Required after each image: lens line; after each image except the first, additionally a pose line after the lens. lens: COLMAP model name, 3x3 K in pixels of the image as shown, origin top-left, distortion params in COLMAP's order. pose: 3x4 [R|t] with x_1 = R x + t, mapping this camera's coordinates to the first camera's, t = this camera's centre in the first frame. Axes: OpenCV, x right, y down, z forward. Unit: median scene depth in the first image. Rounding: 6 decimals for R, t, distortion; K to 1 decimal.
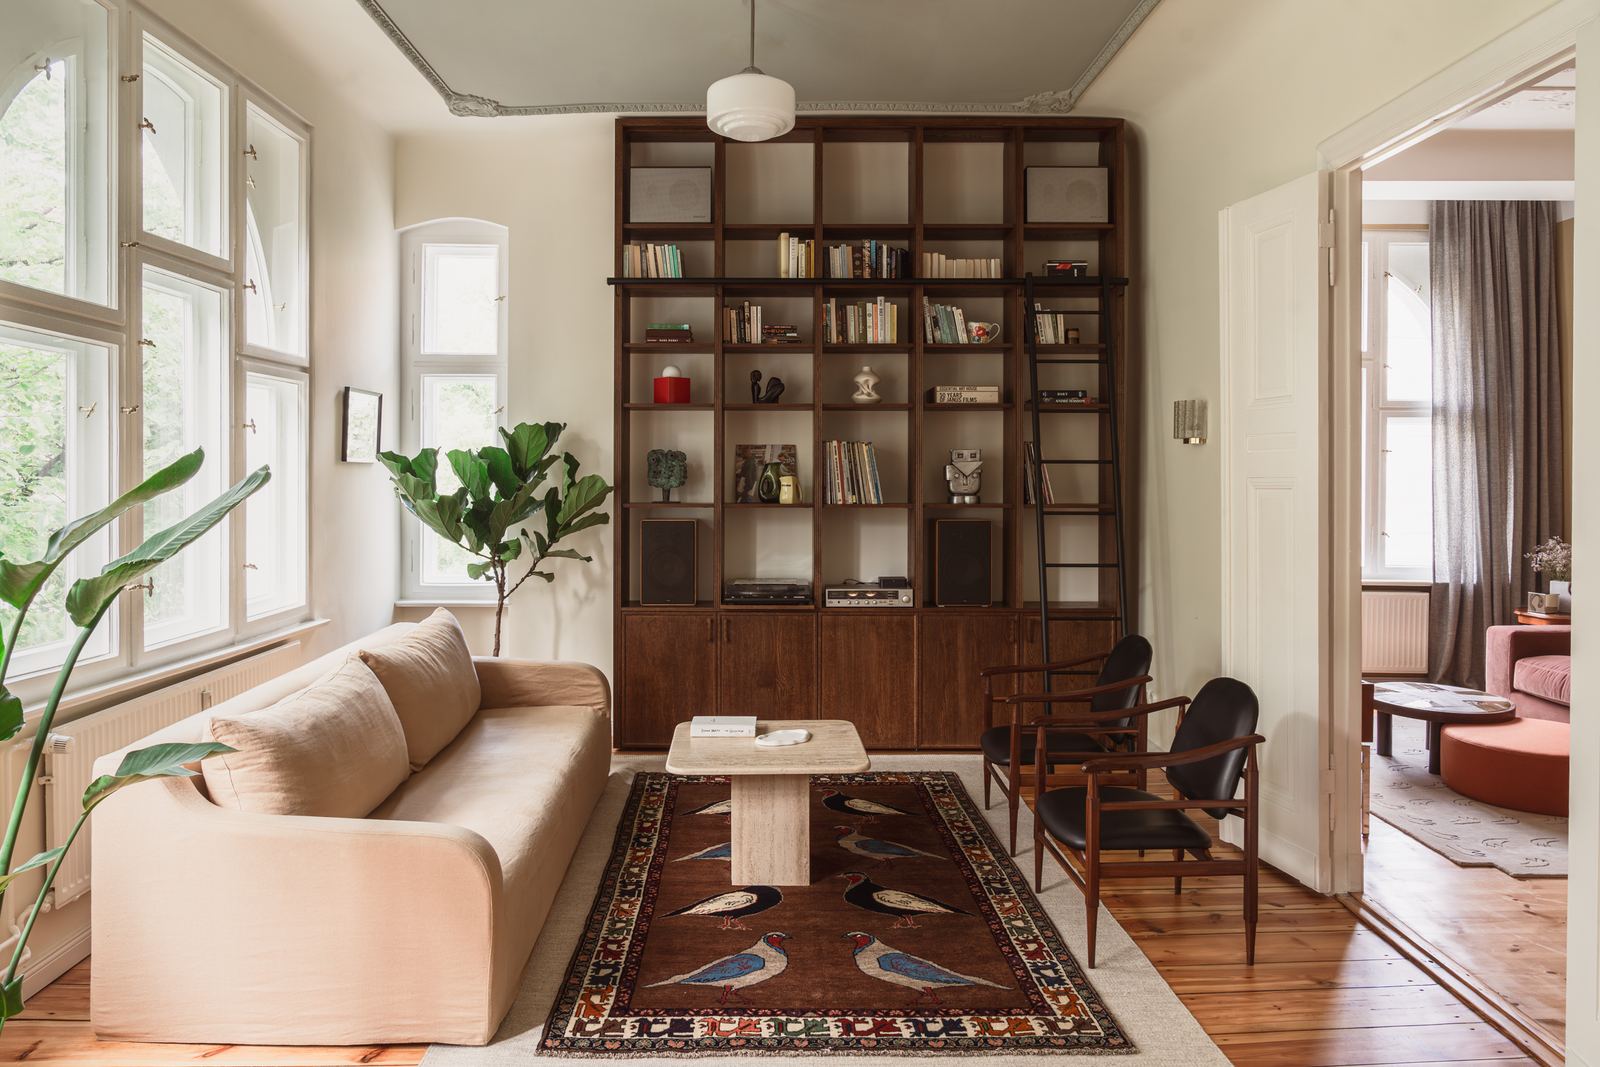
lens RADIAL K [[1109.8, 0, 764.3], [0, 1109.8, 435.7], [0, 0, 1]] dist [-0.025730, 0.007506]
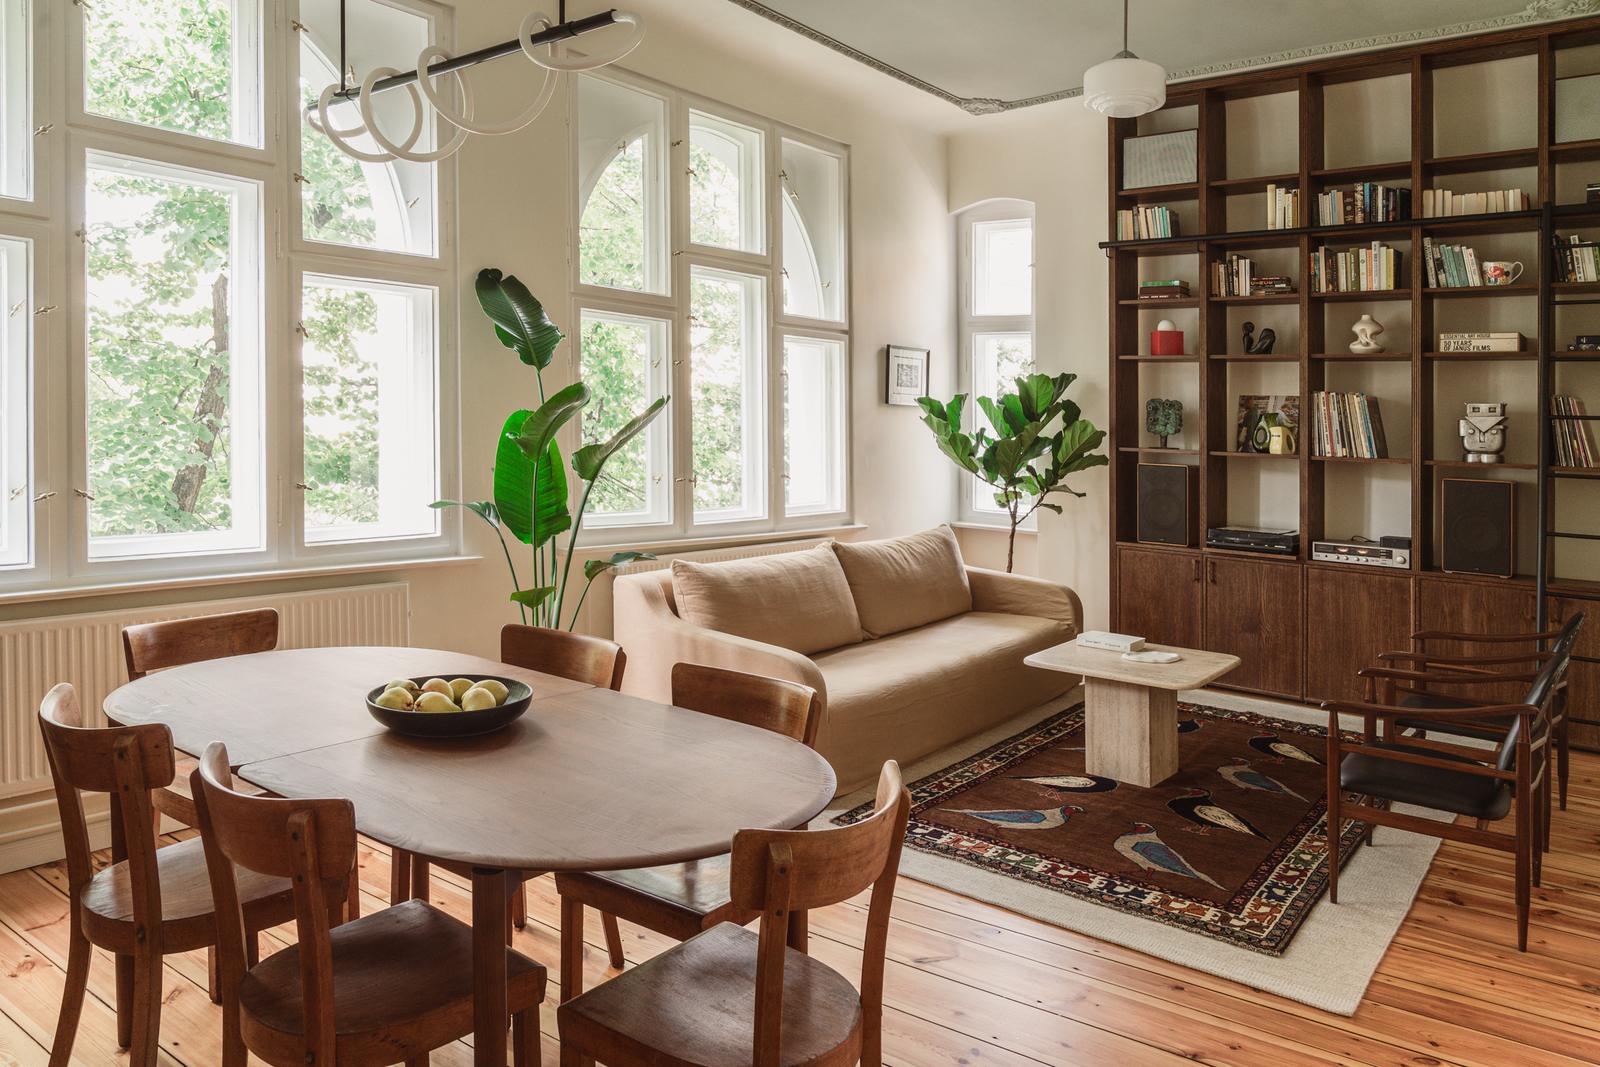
lens RADIAL K [[1109.8, 0, 782.5], [0, 1109.8, 420.2], [0, 0, 1]] dist [-0.025730, 0.007506]
pose [[0.779813, 0.025150, -0.625507, 0.305395], [-0.009381, 0.999550, 0.028494, 0.006504], [0.625942, -0.016352, 0.779698, -0.062904]]
